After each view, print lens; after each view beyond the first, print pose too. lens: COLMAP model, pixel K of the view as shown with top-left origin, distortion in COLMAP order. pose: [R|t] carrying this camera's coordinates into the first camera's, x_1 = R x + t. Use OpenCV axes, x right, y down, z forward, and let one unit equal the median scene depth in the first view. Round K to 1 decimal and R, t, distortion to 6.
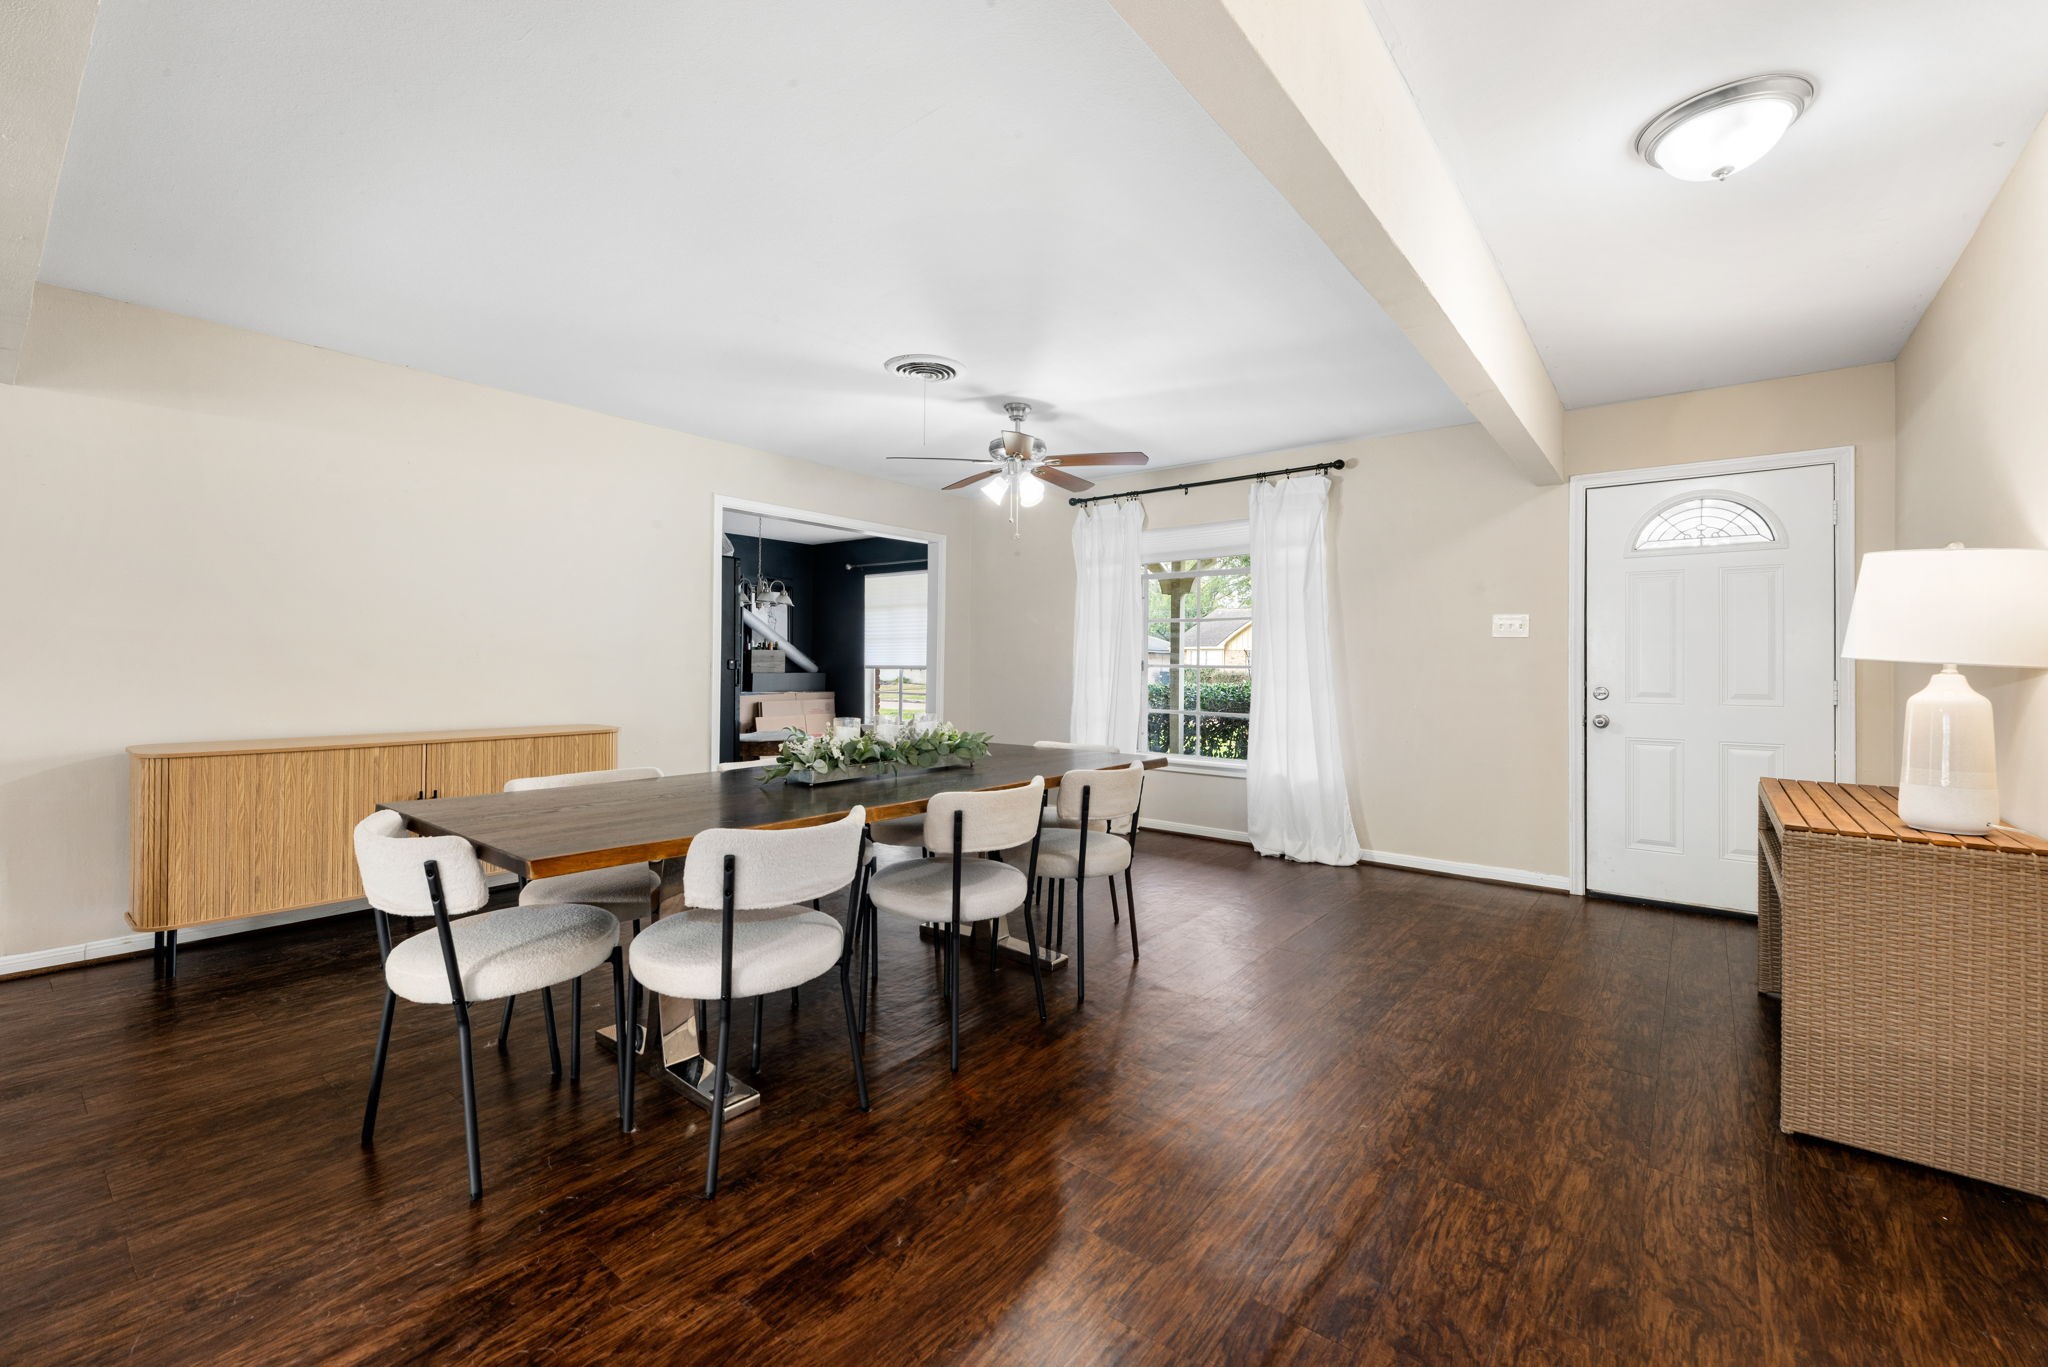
lens RADIAL K [[842.8, 0, 1049.5], [0, 842.8, 663.2], [0, 0, 1]] dist [0.000333, -0.000617]
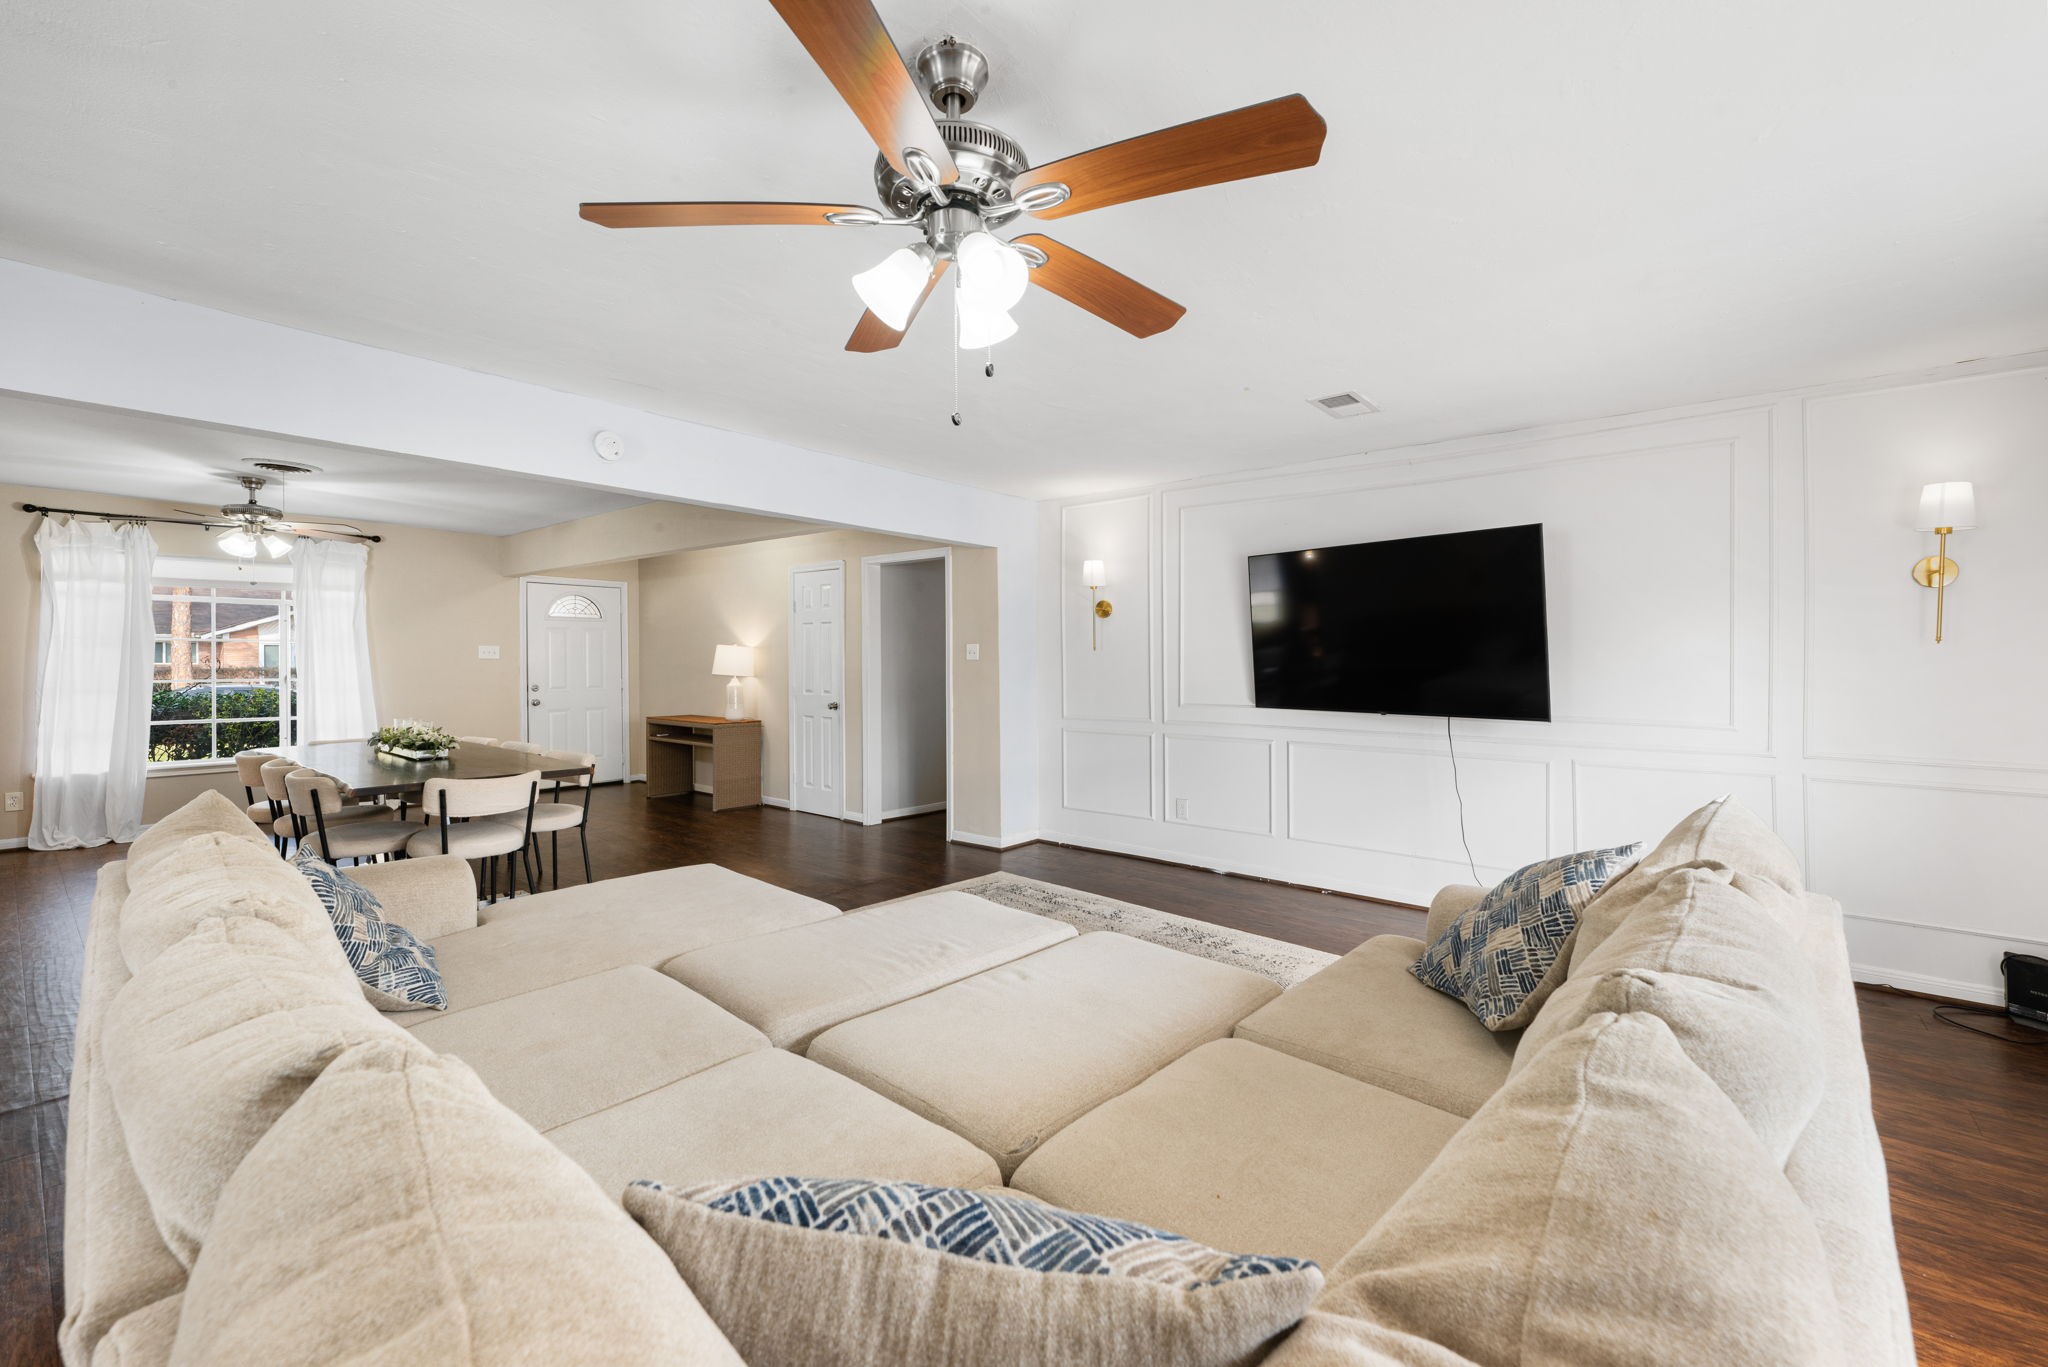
lens RADIAL K [[842.8, 0, 1028.2], [0, 842.8, 655.7], [0, 0, 1]] dist [0.000333, -0.000617]
pose [[0.051794, -0.006367, 0.998637, -1.093898], [-0.004936, 0.999966, 0.006632, -0.050716], [-0.998646, -0.005273, 0.051761, -0.210600]]
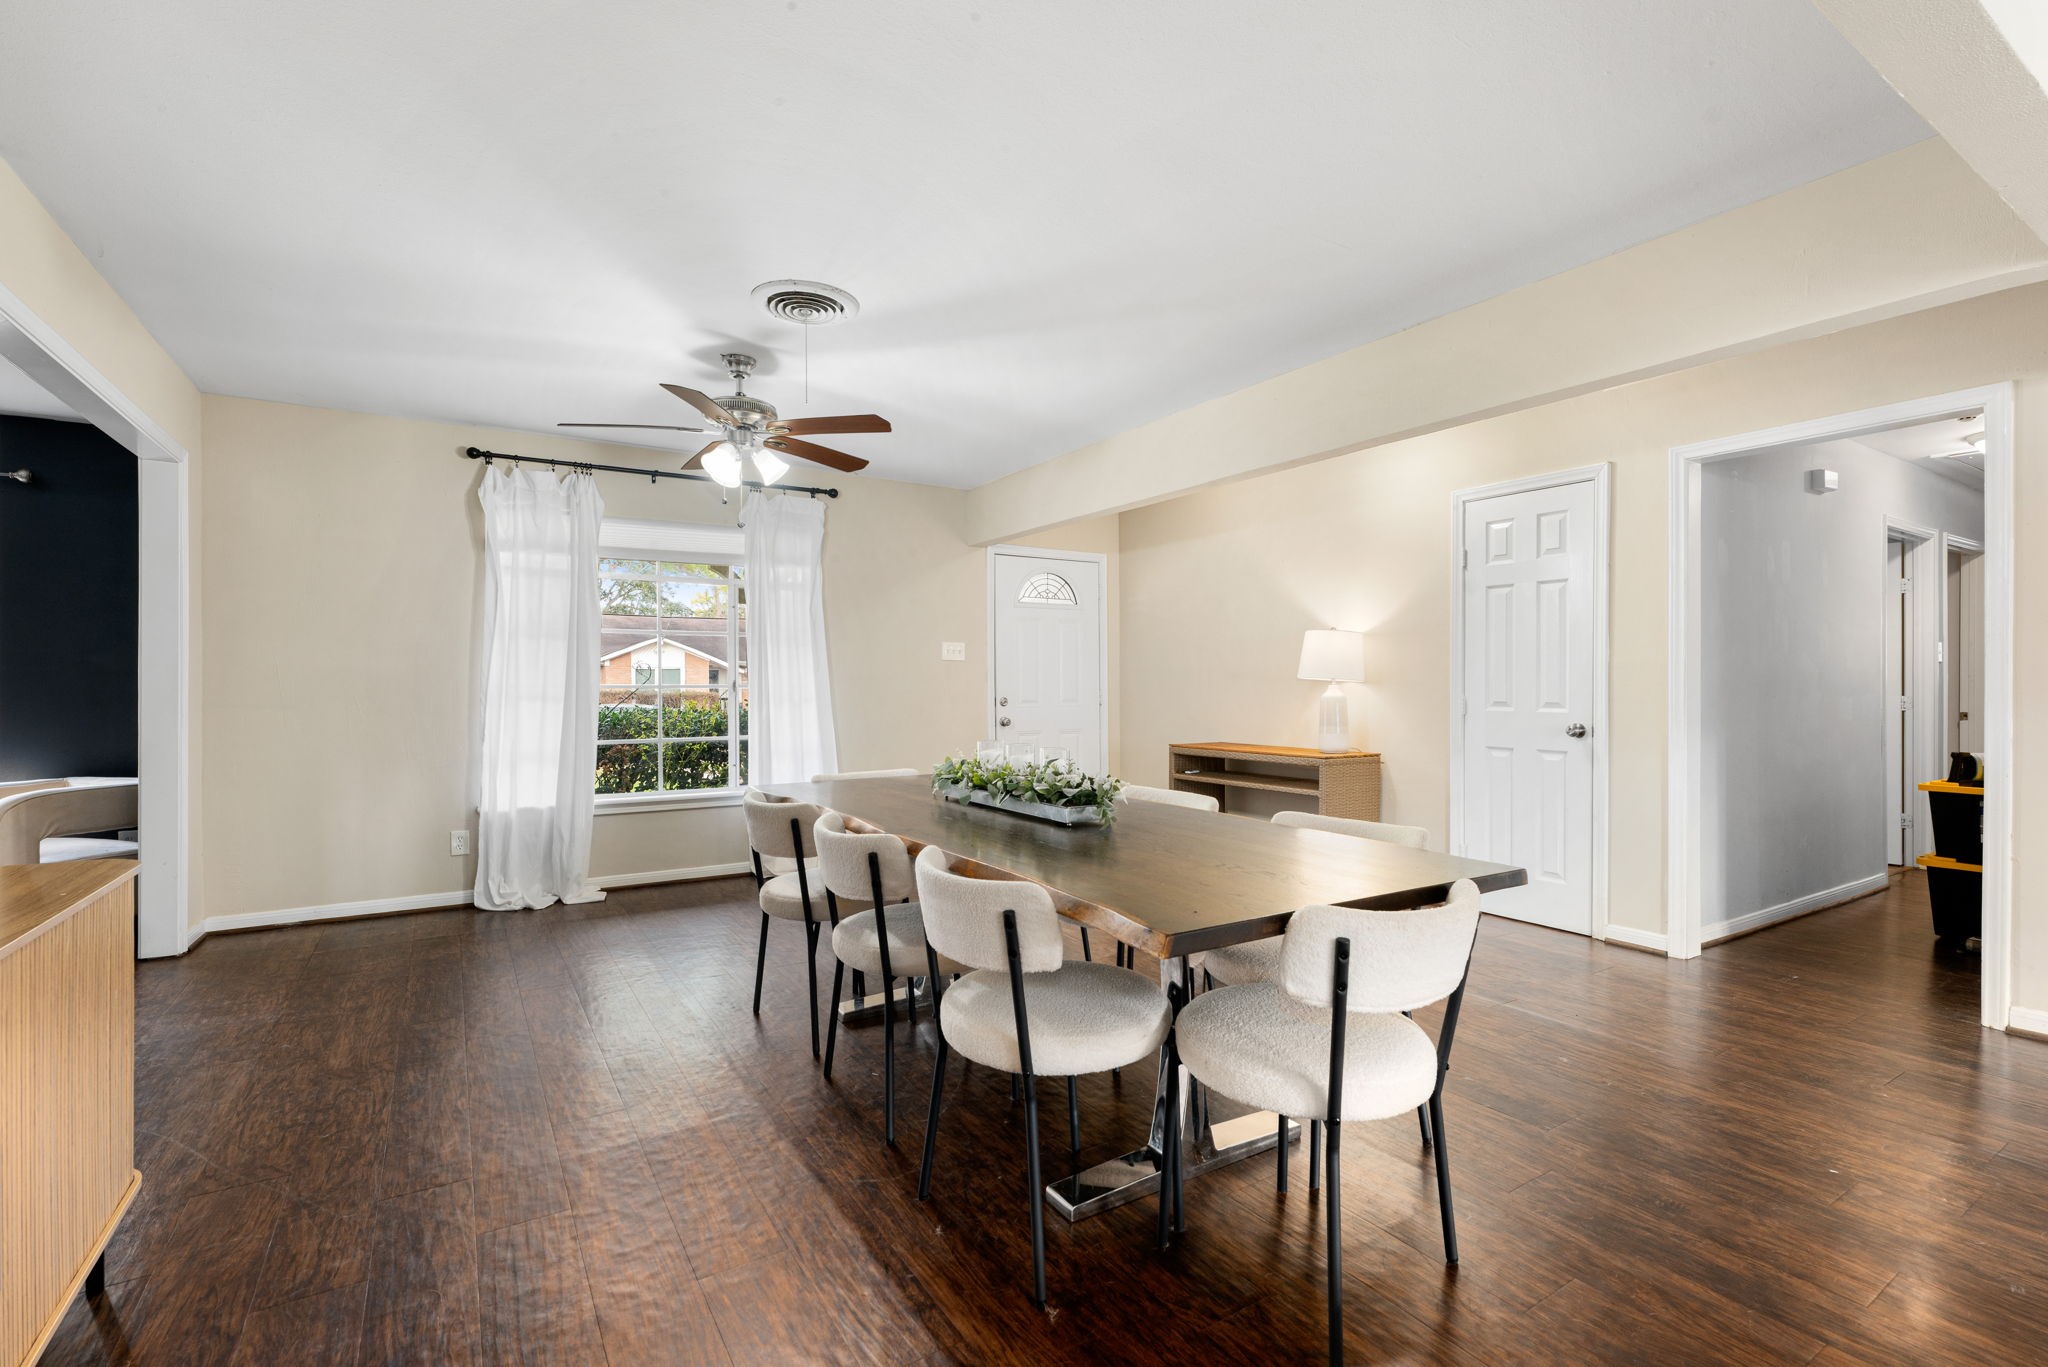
lens RADIAL K [[884.2, 0, 1008.8], [0, 884.2, 683.7], [0, 0, 1]] dist [-0.006306, 0.000335]
pose [[0.365382, -0.008227, 0.930821, -0.633271], [0.002096, 0.999966, 0.008016, -0.005052], [-0.930855, -0.000978, 0.365387, 0.402973]]
